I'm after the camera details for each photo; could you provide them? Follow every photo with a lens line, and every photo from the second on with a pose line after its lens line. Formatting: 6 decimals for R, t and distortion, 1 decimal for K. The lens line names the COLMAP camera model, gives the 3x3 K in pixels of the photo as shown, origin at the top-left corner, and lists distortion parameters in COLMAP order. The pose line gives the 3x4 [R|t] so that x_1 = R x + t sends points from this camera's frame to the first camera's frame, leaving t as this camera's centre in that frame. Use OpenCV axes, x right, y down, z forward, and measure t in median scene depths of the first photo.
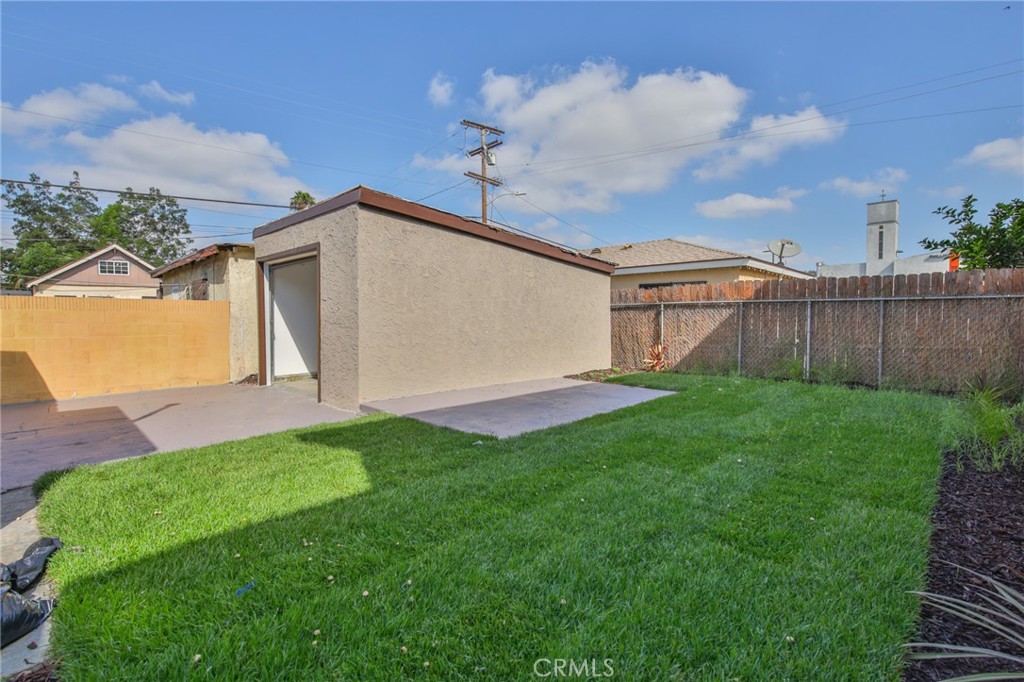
lens RADIAL K [[466.0, 0, 514.2], [0, 466.0, 335.0], [0, 0, 1]] dist [0.001468, -0.010843]
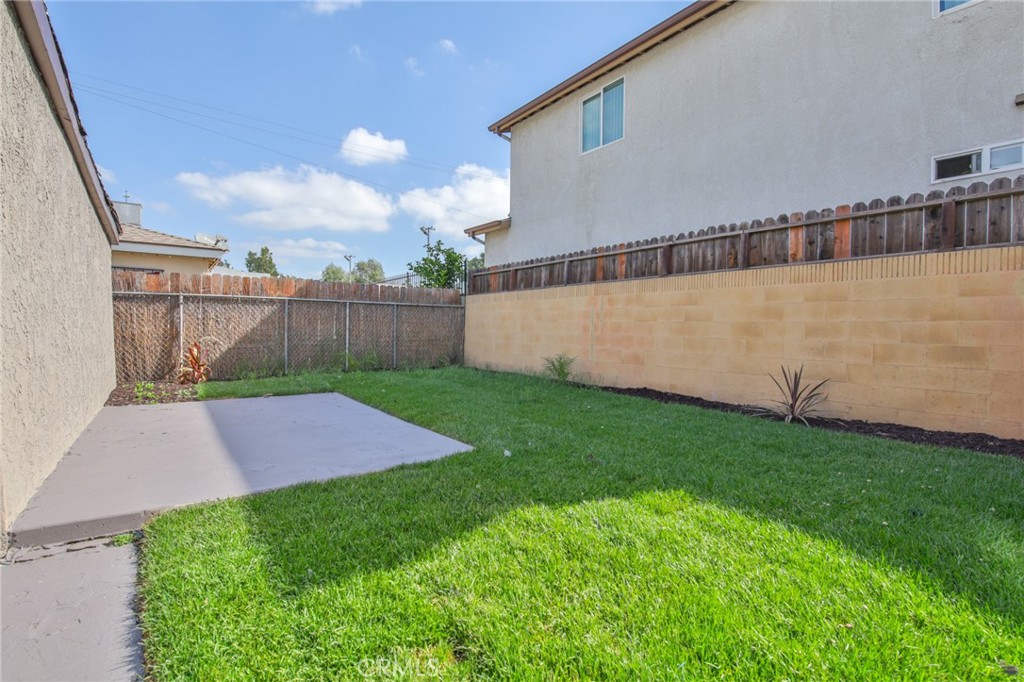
lens RADIAL K [[466.0, 0, 514.2], [0, 466.0, 335.0], [0, 0, 1]] dist [0.001468, -0.010843]
pose [[0.158627, -0.016851, 0.987195, -0.373215], [0.026408, 0.999569, 0.012819, 0.004399], [-0.986985, 0.024036, 0.159004, 0.341841]]
